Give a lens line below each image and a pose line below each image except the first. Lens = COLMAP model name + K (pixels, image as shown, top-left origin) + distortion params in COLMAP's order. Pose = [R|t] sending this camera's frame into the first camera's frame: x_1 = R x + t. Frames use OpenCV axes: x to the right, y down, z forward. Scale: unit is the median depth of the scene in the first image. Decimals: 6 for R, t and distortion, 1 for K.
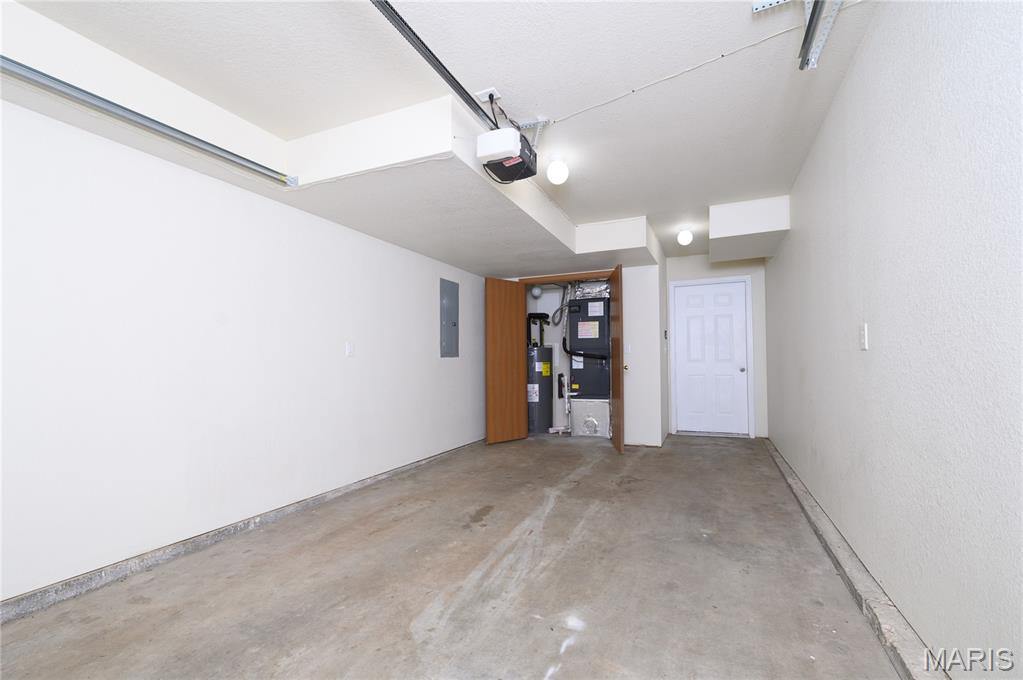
lens RADIAL K [[414.2, 0, 516.8], [0, 414.2, 340.2], [0, 0, 1]] dist [-0.001372, -0.000248]
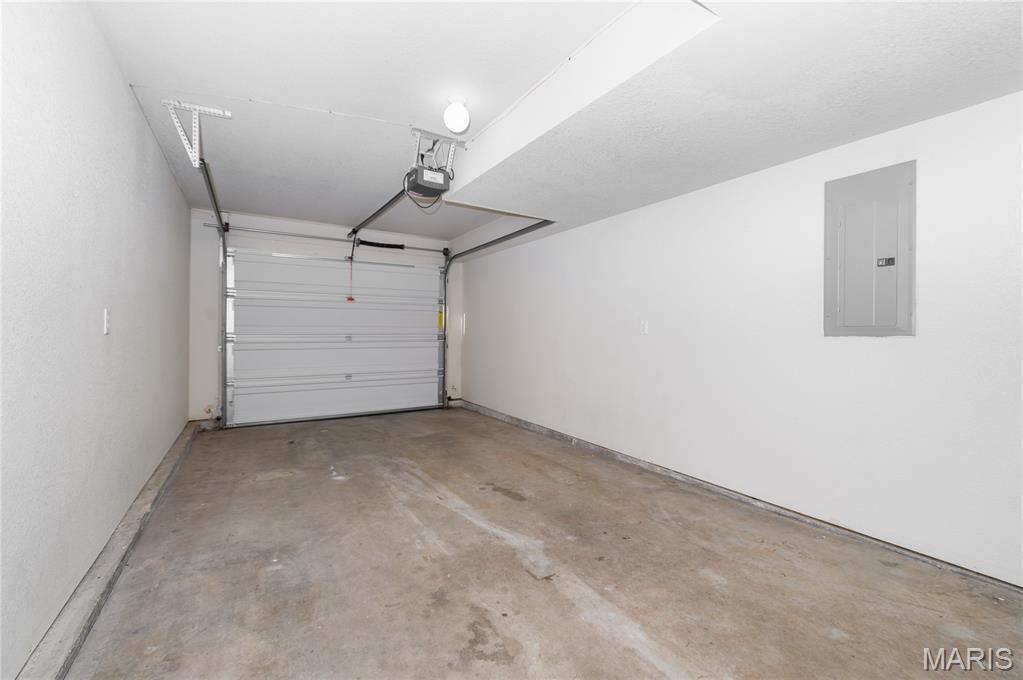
lens RADIAL K [[414.2, 0, 516.8], [0, 414.2, 340.2], [0, 0, 1]] dist [-0.001372, -0.000248]
pose [[-0.533411, 0.020318, -0.845612, 0.771318], [0.039037, 0.999238, -0.000615, 0.052674], [0.844955, -0.033338, -0.533797, 1.621976]]
